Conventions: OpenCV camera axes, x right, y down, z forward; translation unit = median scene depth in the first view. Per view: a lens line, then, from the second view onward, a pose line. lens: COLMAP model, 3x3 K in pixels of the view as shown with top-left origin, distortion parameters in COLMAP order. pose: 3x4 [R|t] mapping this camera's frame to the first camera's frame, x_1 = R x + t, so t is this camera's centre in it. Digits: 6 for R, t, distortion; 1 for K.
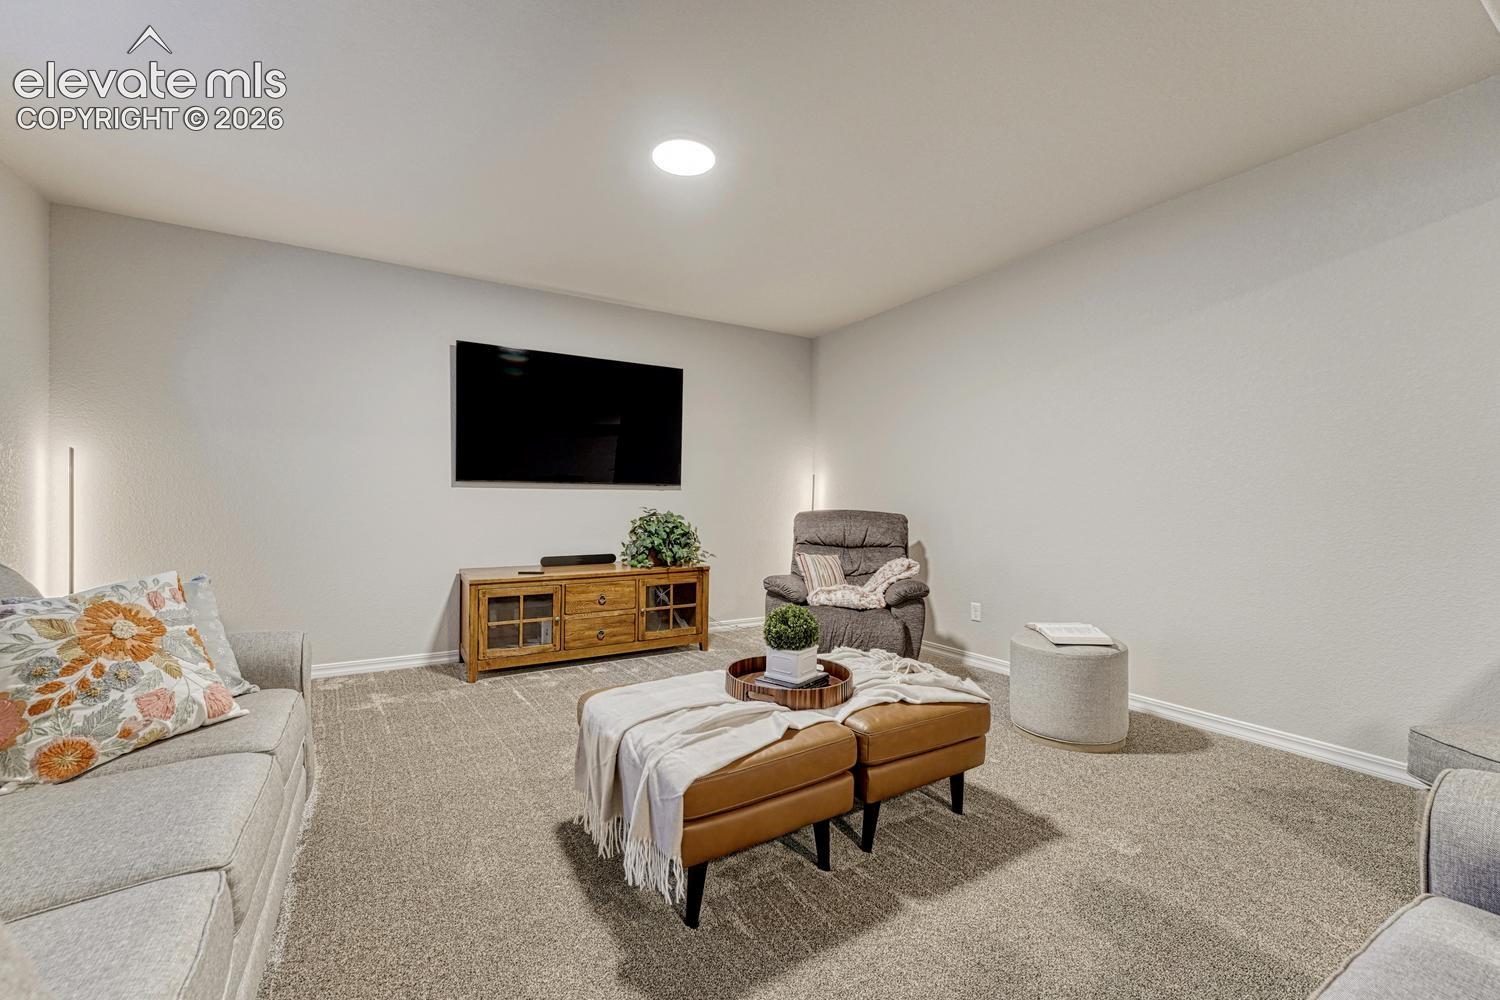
lens RADIAL K [[609.4, 0, 750.0], [0, 609.4, 500.0], [0, 0, 1]] dist [-0.000552, -0.000077]
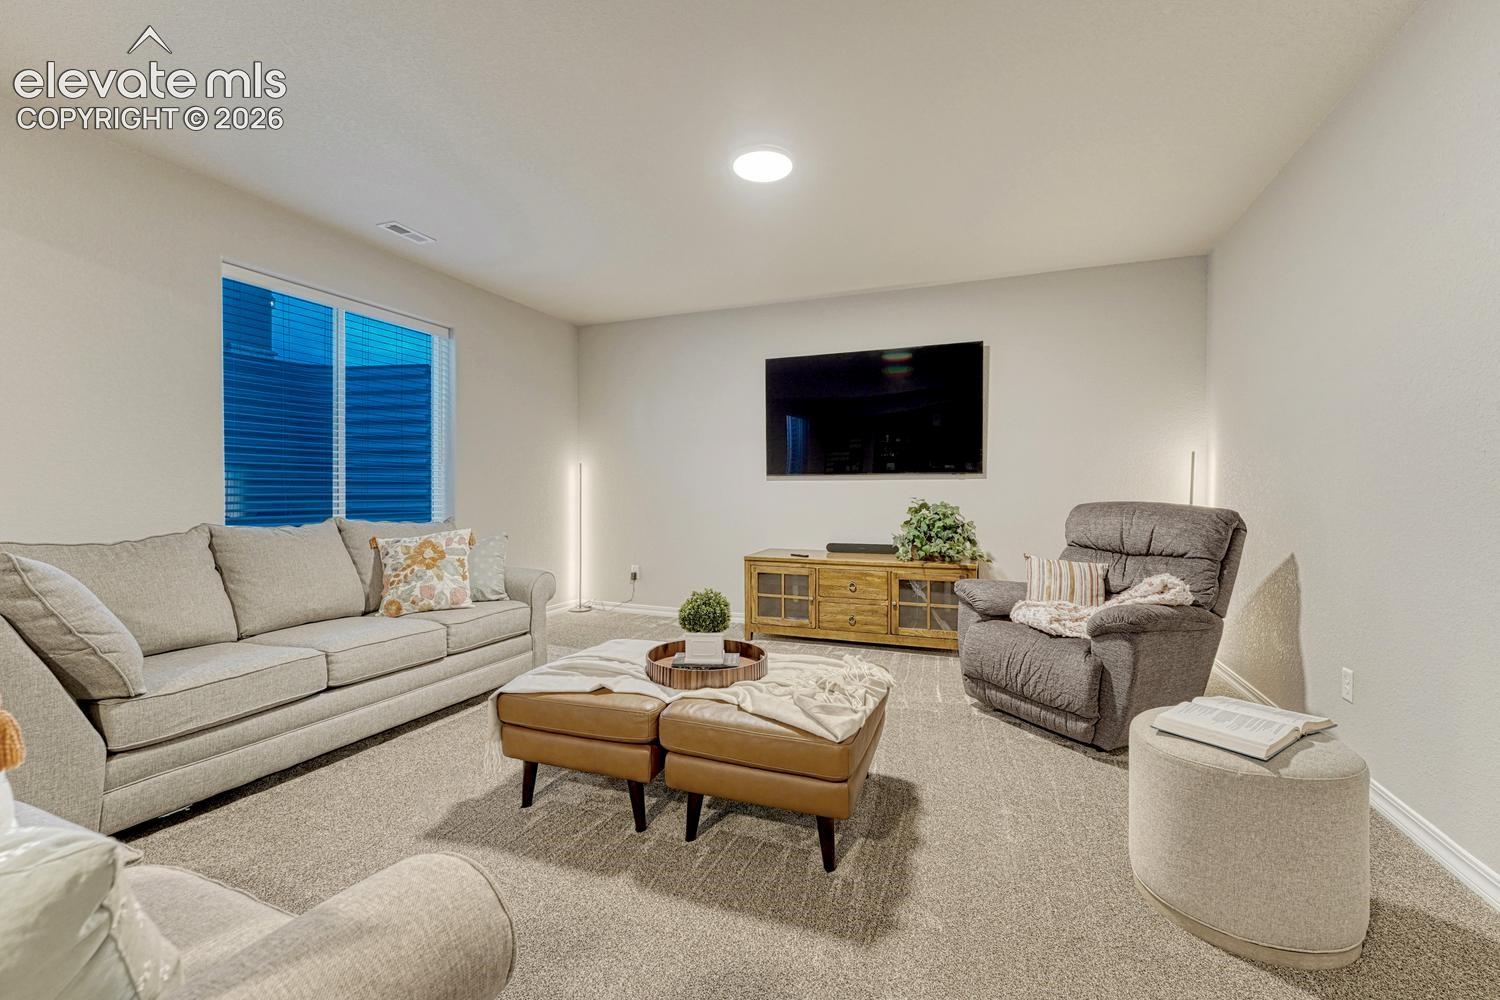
lens RADIAL K [[630.8, 0, 750.0], [0, 630.8, 500.0], [0, 0, 1]] dist [-0.000156, -0.000173]
pose [[0.605777, 0.004288, -0.795623, 0.501580], [0.005188, 0.999943, 0.009339, 0.005445], [0.795618, -0.009785, 0.605720, 0.214991]]
